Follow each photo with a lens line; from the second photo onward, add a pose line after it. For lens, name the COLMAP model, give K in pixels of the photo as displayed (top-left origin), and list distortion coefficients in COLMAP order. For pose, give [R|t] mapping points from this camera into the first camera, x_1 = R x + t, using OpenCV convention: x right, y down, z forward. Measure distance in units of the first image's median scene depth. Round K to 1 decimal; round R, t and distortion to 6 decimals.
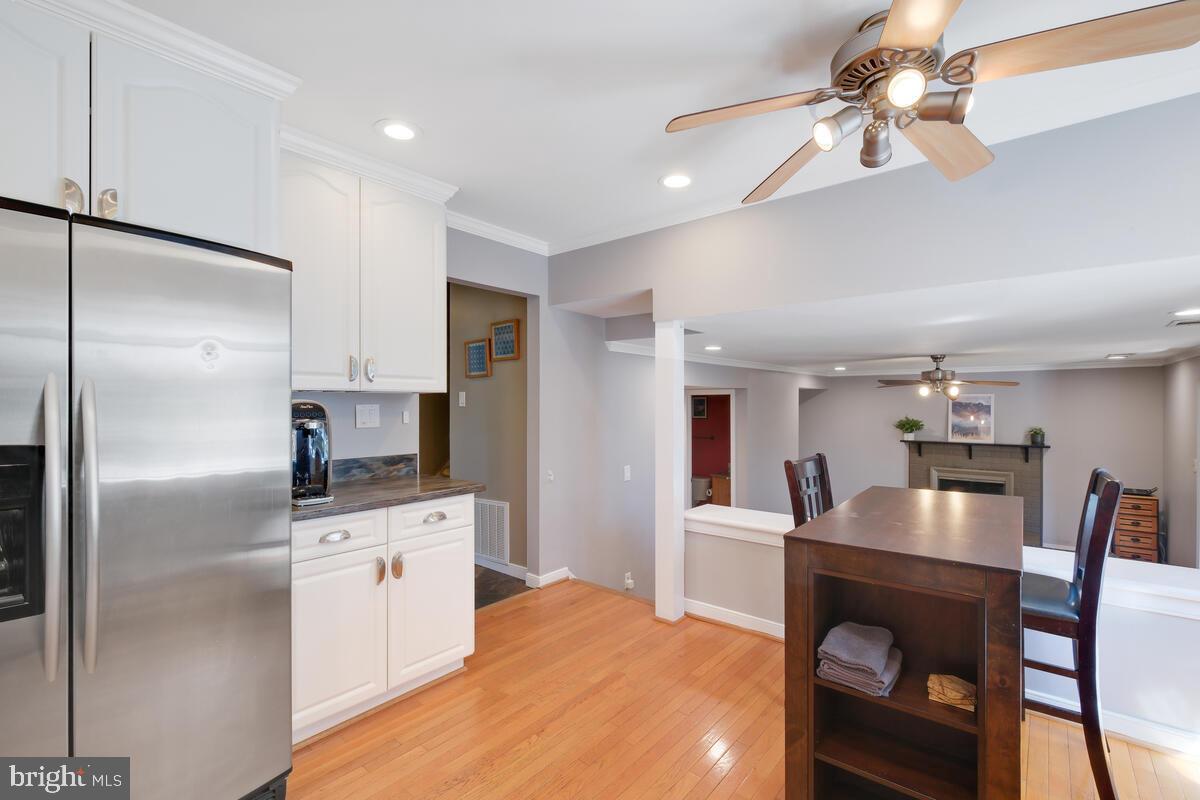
lens RADIAL K [[525.1, 0, 599.6], [0, 525.1, 402.7], [0, 0, 1]] dist [0.002601, 0.000382]
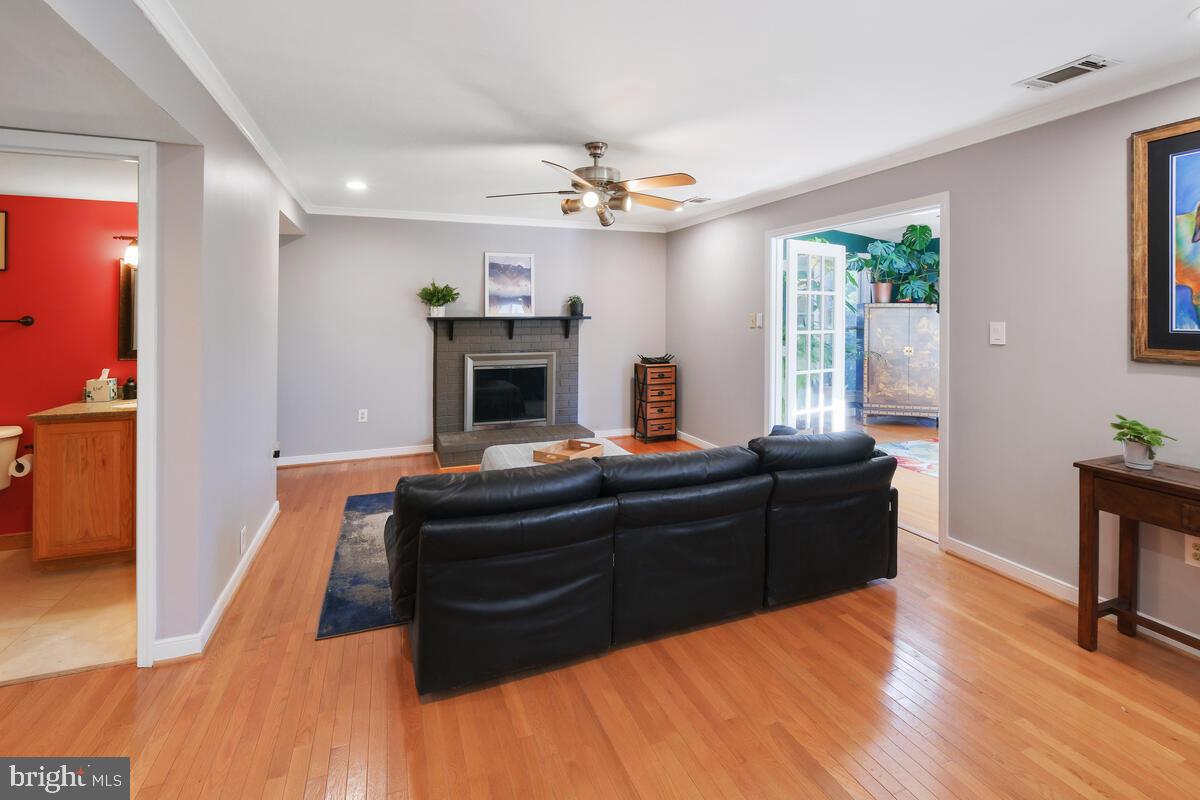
lens RADIAL K [[525.1, 0, 563.9], [0, 525.1, 314.7], [0, 0, 1]] dist [0.002601, 0.000382]
pose [[0.513193, -0.001128, 0.858273, 0.096126], [-0.000472, 0.999999, 0.001597, 0.070328], [-0.858273, -0.001225, 0.513191, 0.539225]]
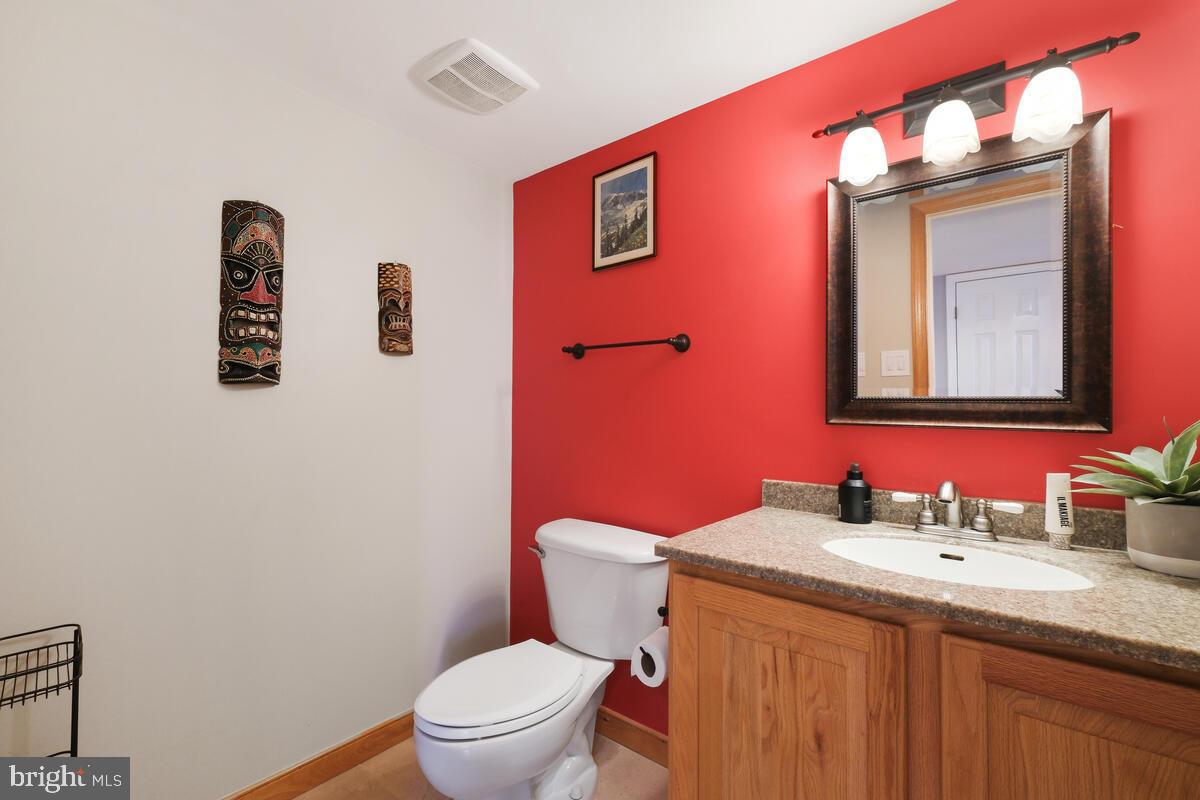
lens RADIAL K [[525.1, 0, 599.9], [0, 525.1, 400.3], [0, 0, 1]] dist [0.002601, 0.000382]
pose [[0.999999, -0.001538, 0.000310, 0.240746], [0.001540, 0.999965, -0.008223, 0.114327], [-0.000297, 0.008224, 0.999966, 1.029598]]
